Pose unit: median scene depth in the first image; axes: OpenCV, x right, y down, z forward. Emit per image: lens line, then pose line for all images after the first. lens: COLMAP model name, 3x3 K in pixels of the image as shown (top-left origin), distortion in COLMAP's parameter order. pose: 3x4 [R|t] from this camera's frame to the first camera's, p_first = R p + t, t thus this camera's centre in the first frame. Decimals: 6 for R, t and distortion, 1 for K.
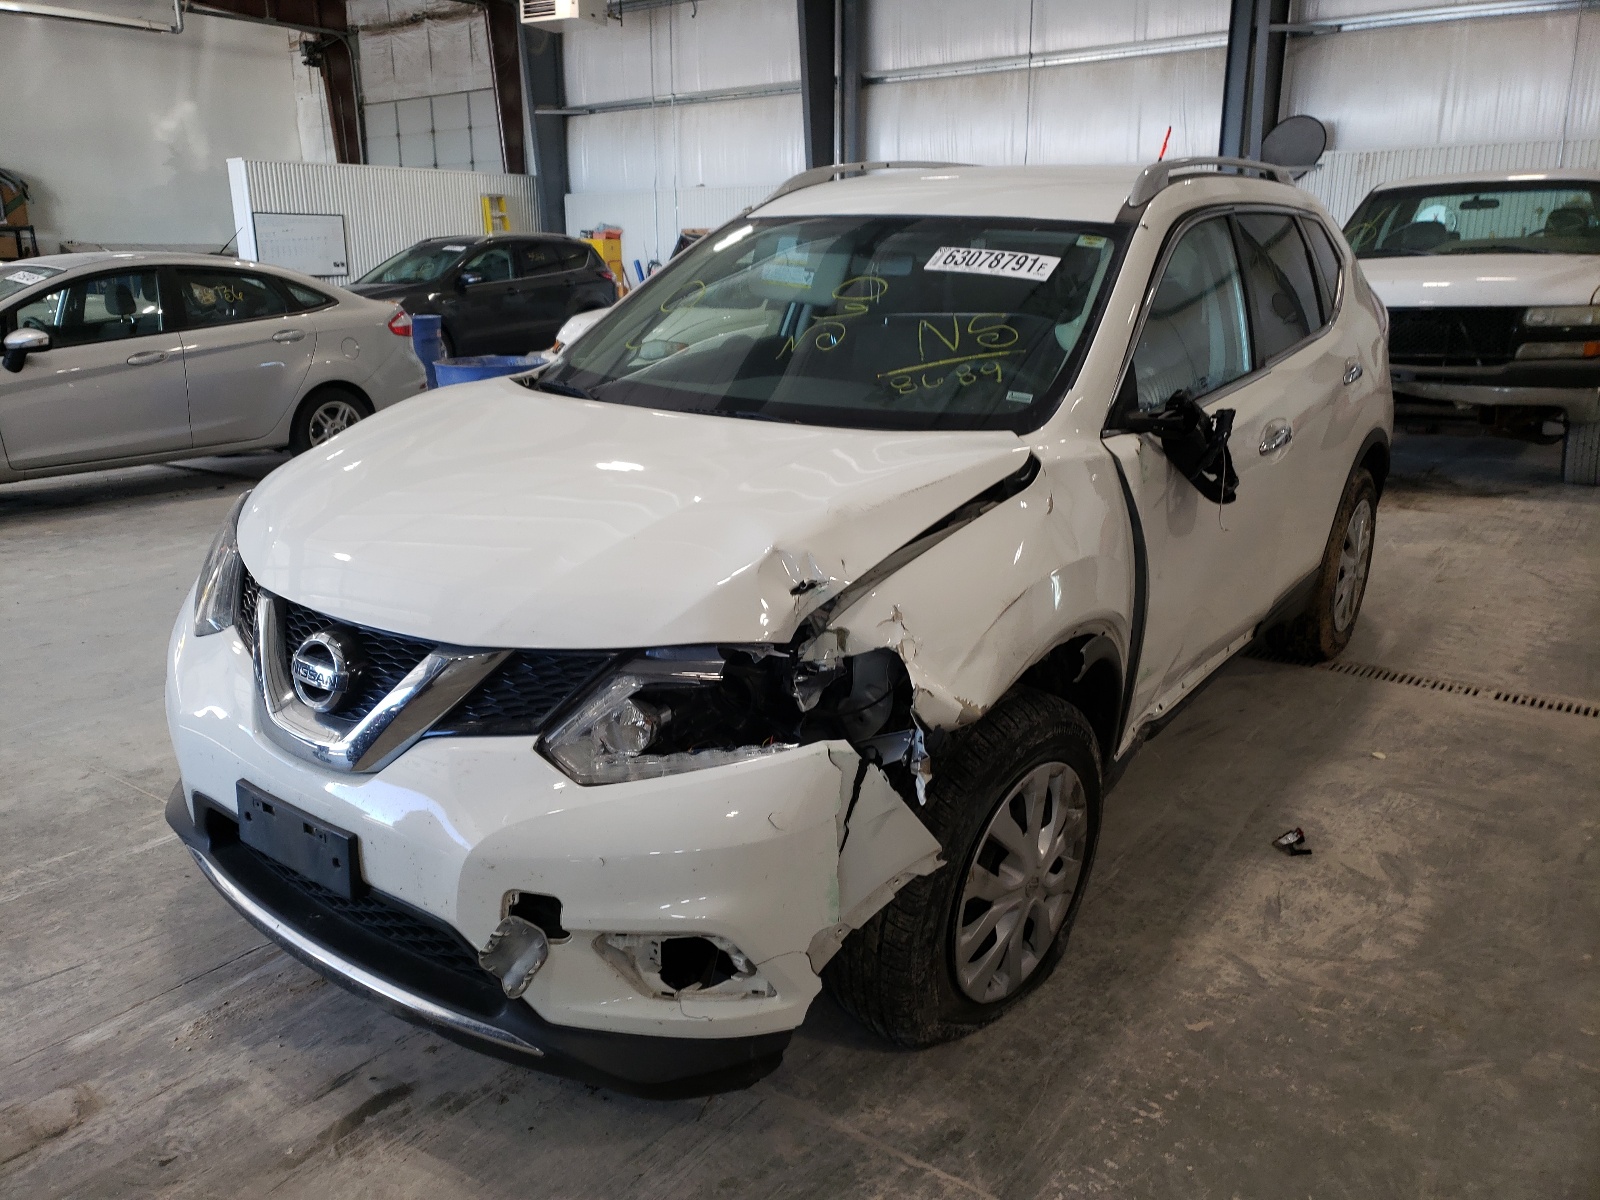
lens RADIAL K [[1164.6, 0, 802.5], [0, 1164.6, 610.7], [0, 0, 1]] dist [0.019082, -0.004248]
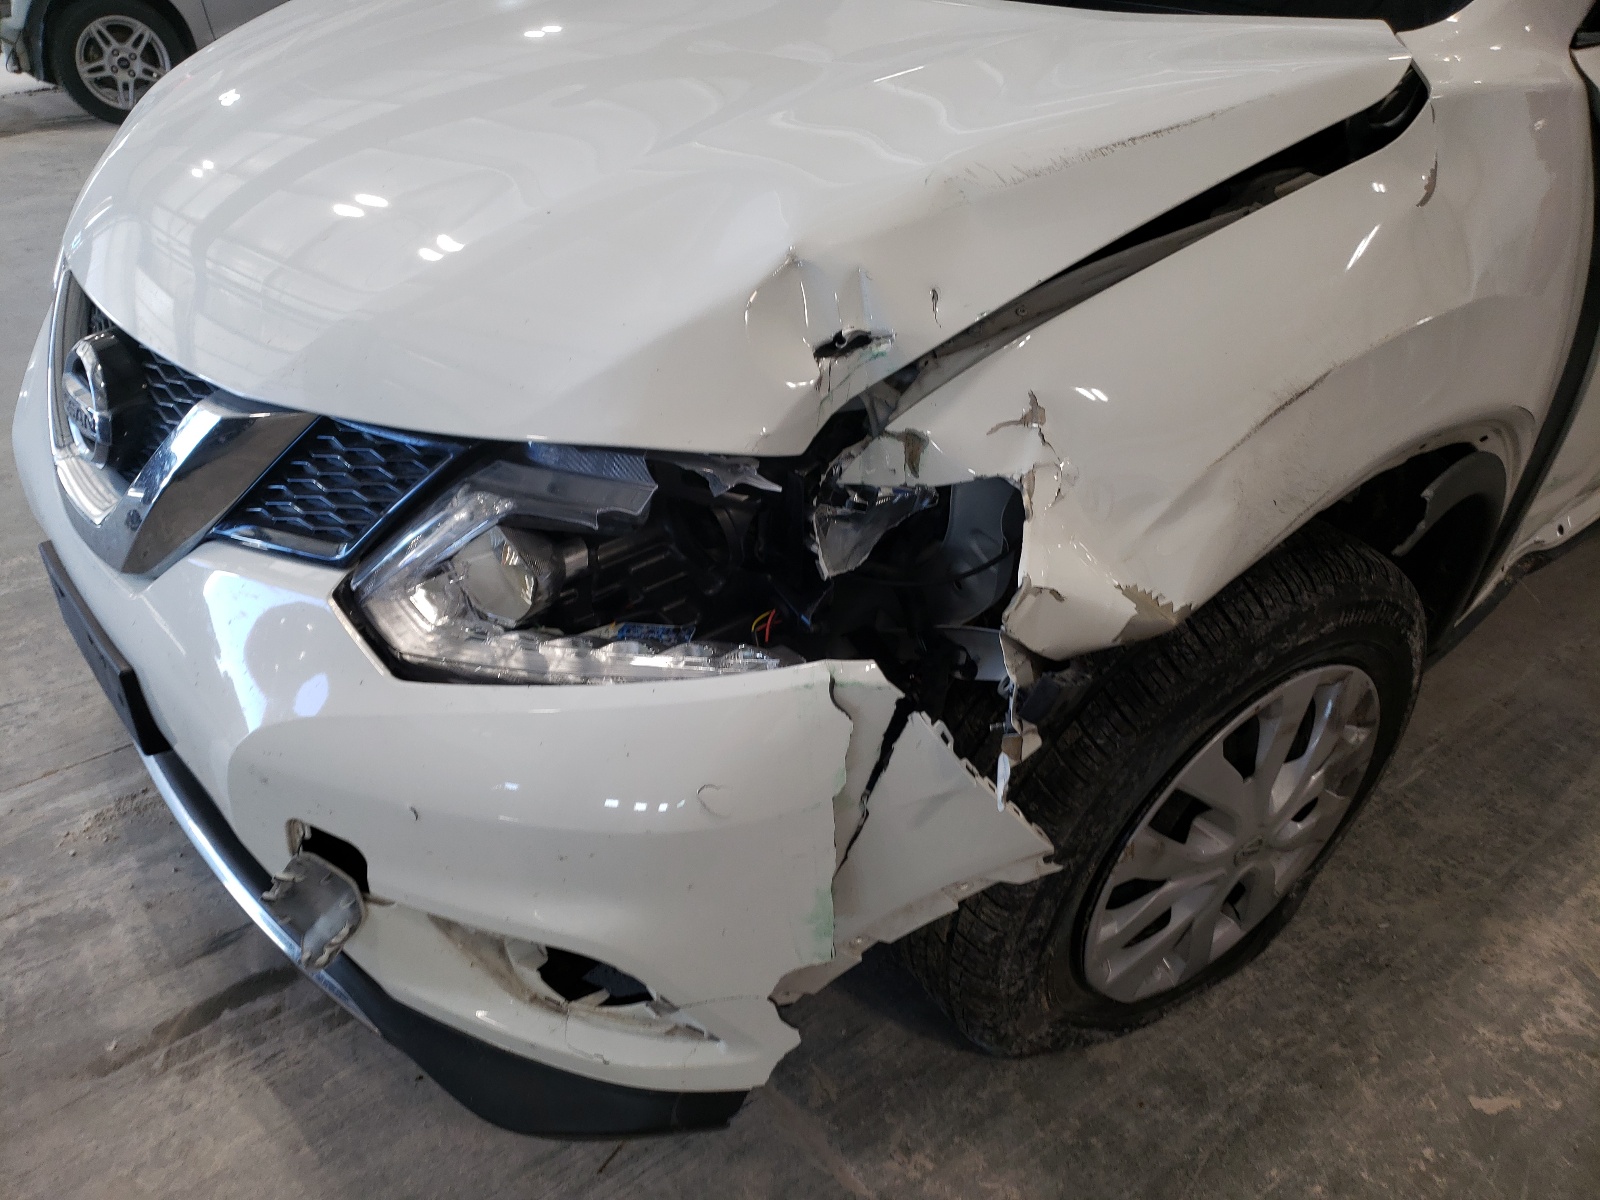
lens RADIAL K [[1164.6, 0, 802.5], [0, 1164.6, 610.7], [0, 0, 1]] dist [0.019082, -0.004248]
pose [[0.960294, 0.149189, -0.235748, 0.106973], [-0.071477, 0.948371, 0.309003, -0.058128], [0.269677, -0.279884, 0.921379, 0.445481]]
